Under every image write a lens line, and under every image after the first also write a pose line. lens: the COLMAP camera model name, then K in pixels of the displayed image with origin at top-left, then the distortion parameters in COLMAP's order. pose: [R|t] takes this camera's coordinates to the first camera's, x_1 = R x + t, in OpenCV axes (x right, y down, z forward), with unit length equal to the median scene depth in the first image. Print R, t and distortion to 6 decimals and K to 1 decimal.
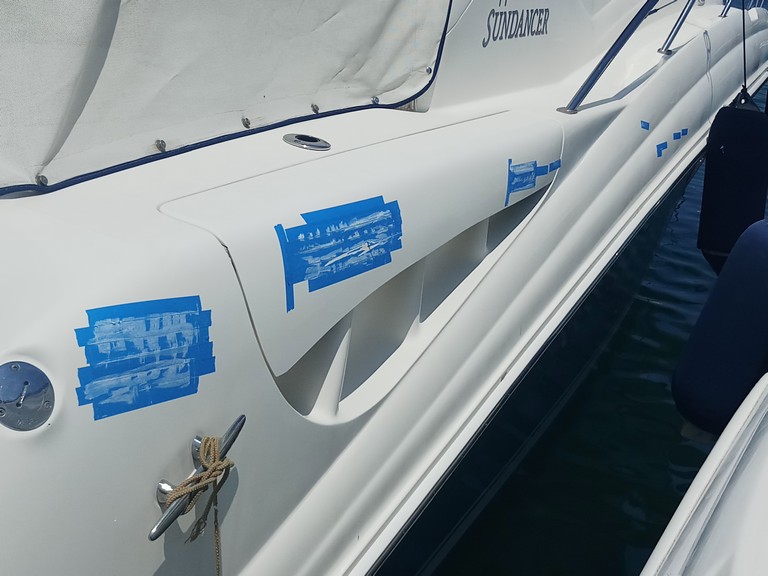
lens RADIAL K [[1387.5, 0, 385.8], [0, 1387.5, 291.1], [0, 0, 1]] dist [0.092846, 0.000000]
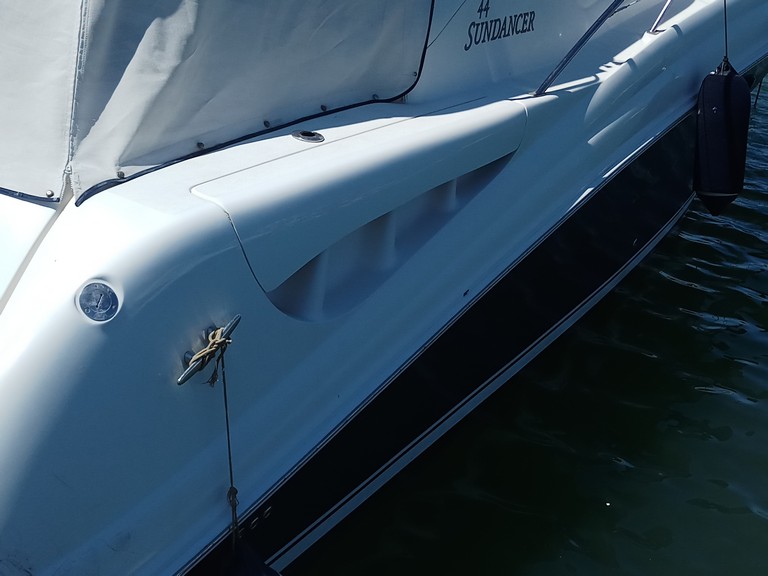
lens RADIAL K [[1387.5, 0, 384.2], [0, 1387.5, 286.9], [0, 0, 1]] dist [0.092846, 0.000000]
pose [[0.991992, -0.002608, -0.126274, 0.185390], [0.009242, 0.998605, 0.051979, -0.019618], [0.125962, -0.052730, 0.990633, -0.413302]]
